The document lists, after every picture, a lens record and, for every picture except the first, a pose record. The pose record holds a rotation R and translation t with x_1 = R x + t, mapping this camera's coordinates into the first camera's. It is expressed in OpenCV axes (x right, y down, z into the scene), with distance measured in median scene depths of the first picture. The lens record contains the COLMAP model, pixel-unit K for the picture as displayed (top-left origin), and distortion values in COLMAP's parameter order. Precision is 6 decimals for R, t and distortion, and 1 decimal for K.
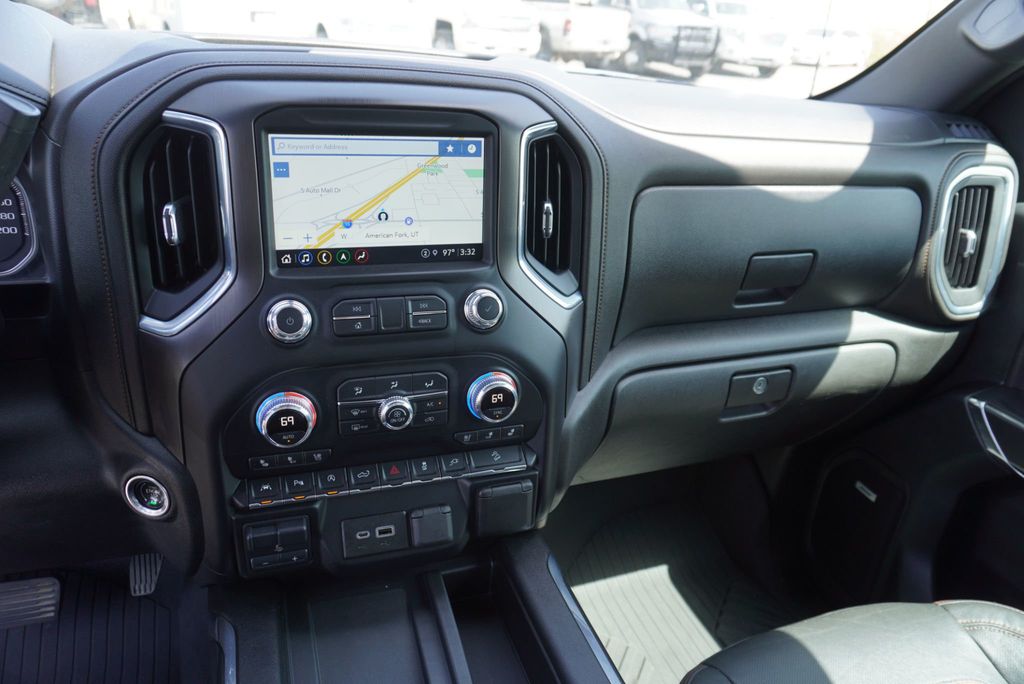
lens RADIAL K [[700.0, 0, 506.0], [0, 700.0, 344.2], [0, 0, 1]] dist [-0.037504, 0.035738]
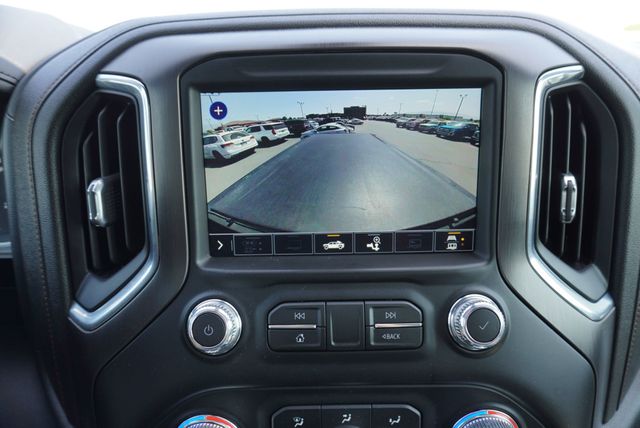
lens RADIAL K [[437.5, 0, 316.3], [0, 437.5, 215.4], [0, 0, 1]] dist [-0.037504, 0.035738]
pose [[0.942373, 0.016873, -0.334139, -0.039046], [-0.058125, 0.991796, -0.113849, -0.098075], [0.329477, 0.126710, 0.935623, 0.516393]]
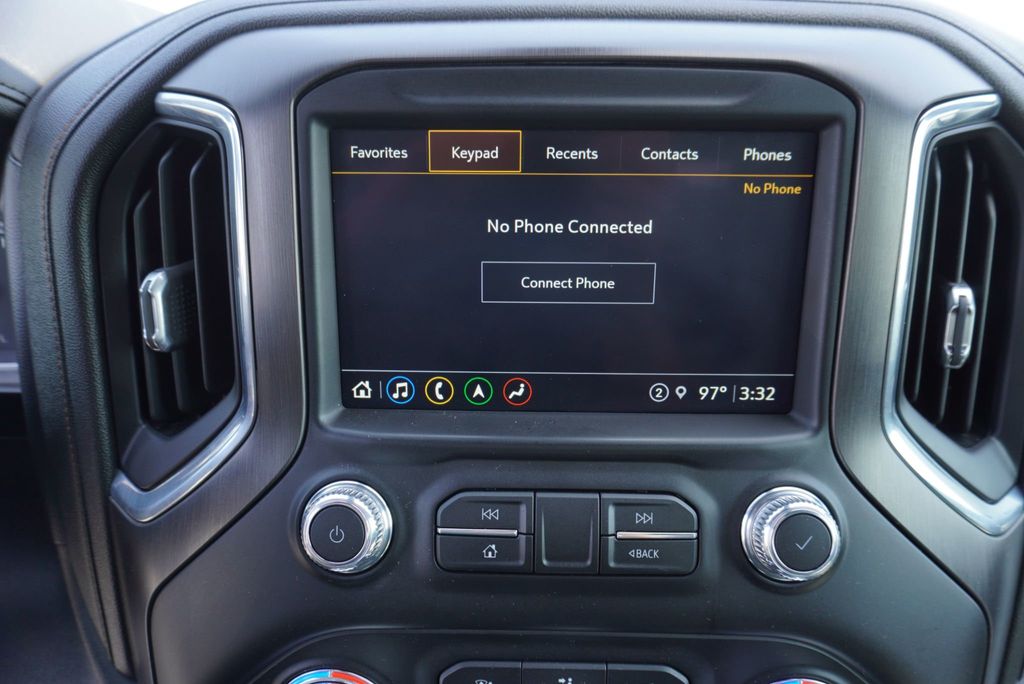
lens RADIAL K [[700.0, 0, 506.0], [0, 700.0, 344.2], [0, 0, 1]] dist [-0.037504, 0.035738]
pose [[0.932939, 0.058786, -0.355203, -0.048941], [-0.088642, 0.993715, -0.068359, -0.119811], [0.348952, 0.095260, 0.932286, 0.539620]]
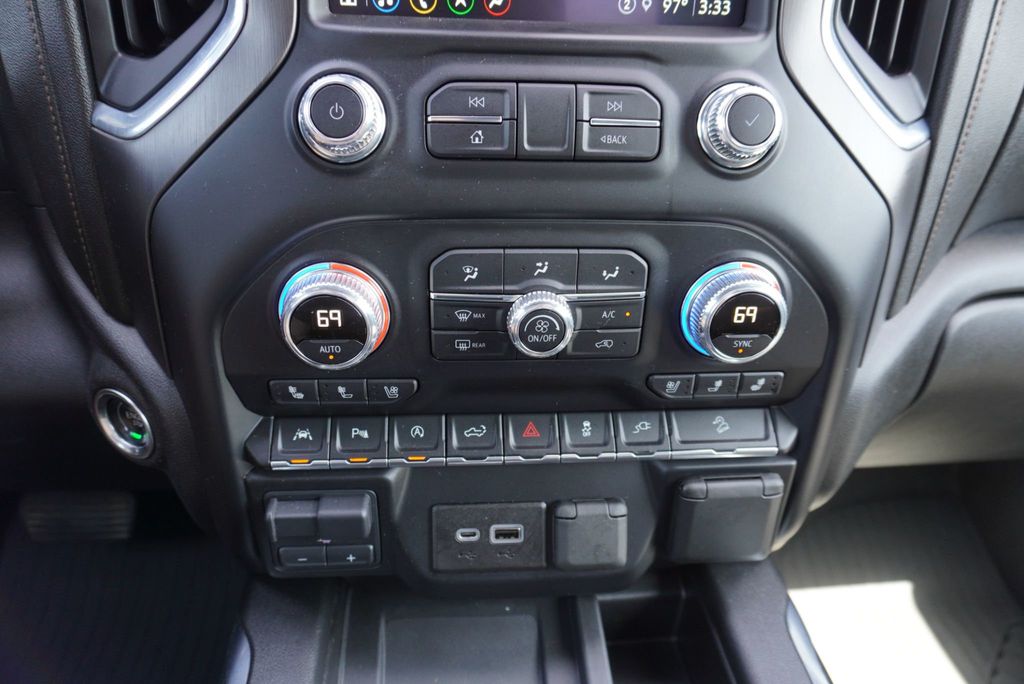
lens RADIAL K [[700.0, 0, 506.0], [0, 700.0, 344.2], [0, 0, 1]] dist [-0.037504, 0.035738]
pose [[0.967213, 0.098528, -0.234074, -0.059399], [-0.075976, 0.991723, 0.103506, 0.060391], [0.242335, -0.082328, 0.966693, 0.487245]]
